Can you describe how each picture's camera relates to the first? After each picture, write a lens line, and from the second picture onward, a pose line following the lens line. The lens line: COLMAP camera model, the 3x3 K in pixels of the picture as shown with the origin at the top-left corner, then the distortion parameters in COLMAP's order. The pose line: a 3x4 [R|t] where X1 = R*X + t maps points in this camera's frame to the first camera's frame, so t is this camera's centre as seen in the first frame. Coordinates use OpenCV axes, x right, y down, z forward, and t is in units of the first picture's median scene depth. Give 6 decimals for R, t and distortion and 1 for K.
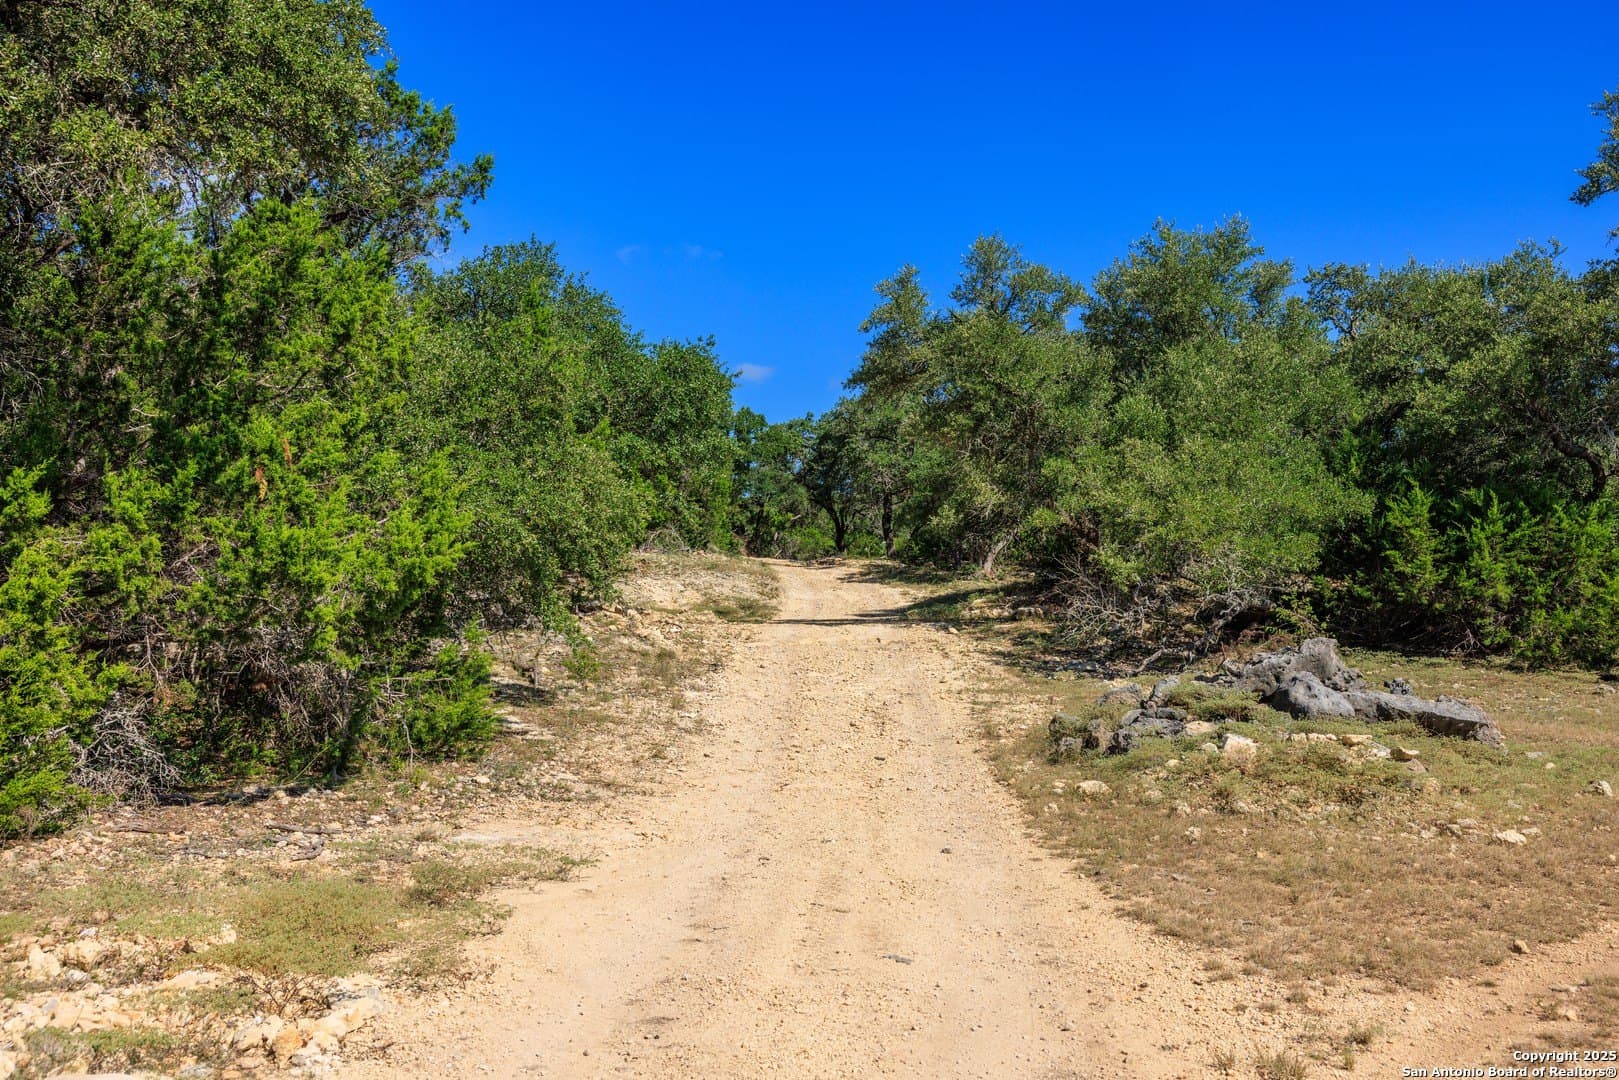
lens RADIAL K [[1429.3, 0, 809.5], [0, 1429.3, 540.0], [0, 0, 1]] dist [-0.005424, -0.008446]
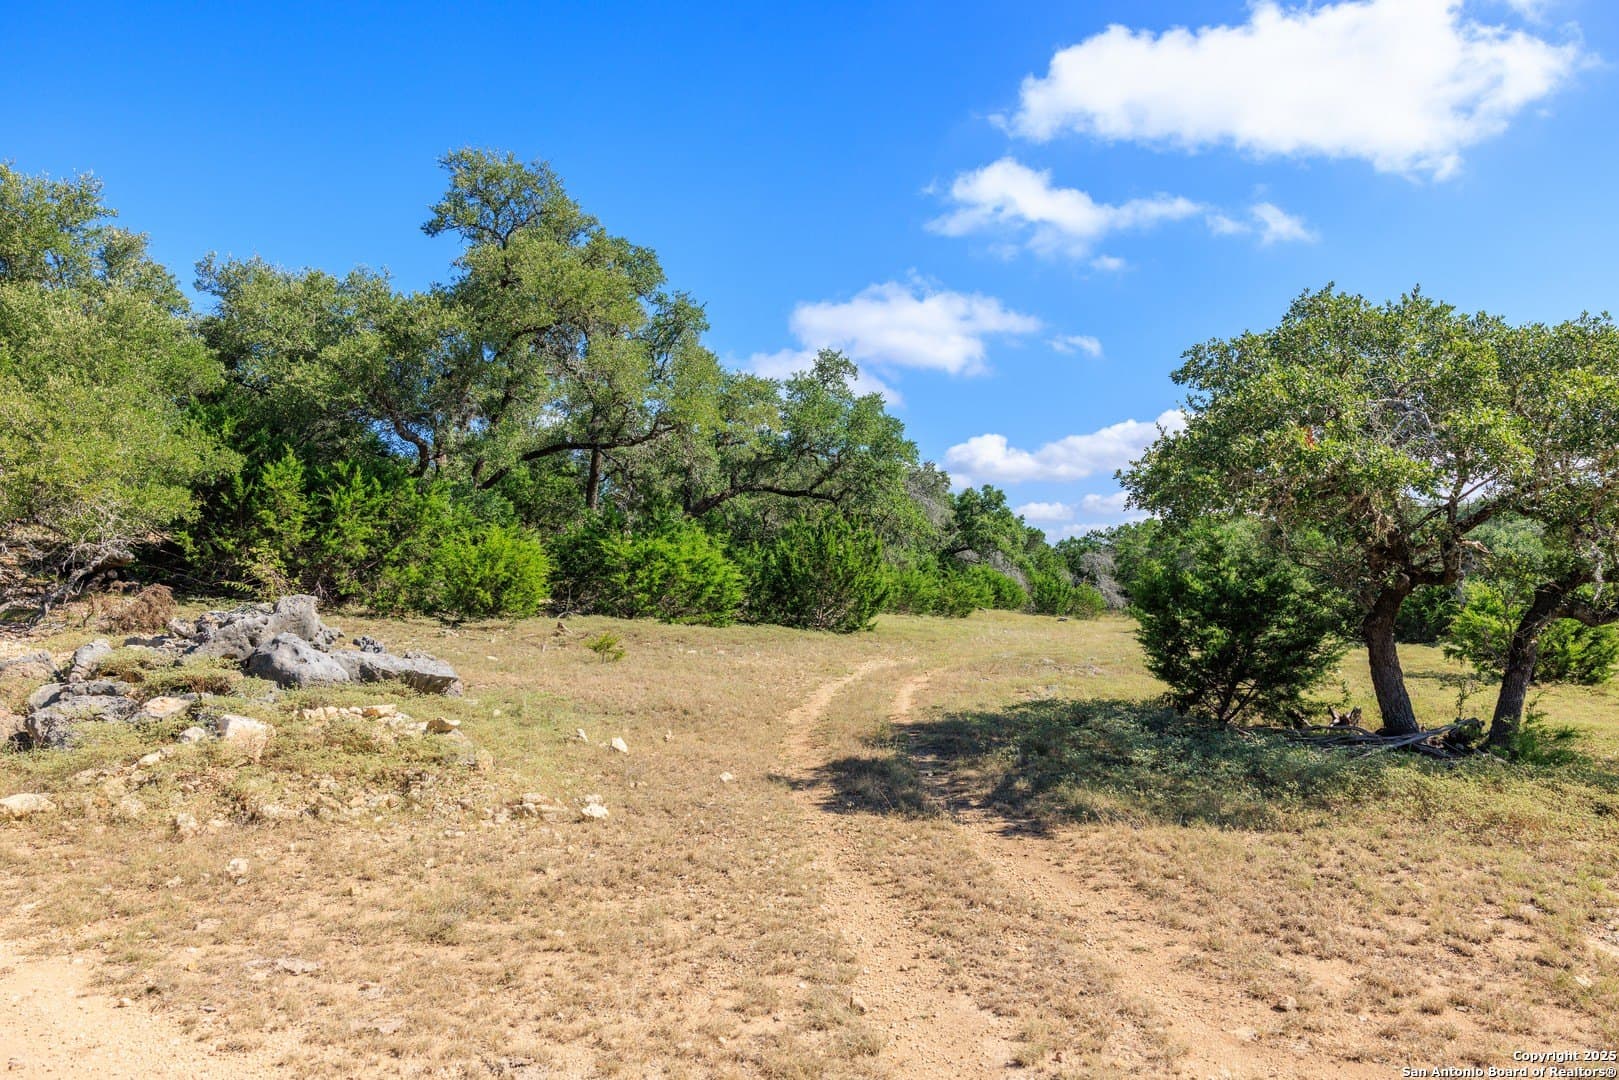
lens RADIAL K [[1061.9, 0, 810.3], [0, 1061.9, 589.8], [0, 0, 1]] dist [0.000773, -0.036046]
pose [[0.588194, 0.003415, 0.808712, 0.002213], [-0.062189, 0.997221, 0.041020, 0.009981], [-0.806325, -0.074421, 0.586772, 0.195117]]
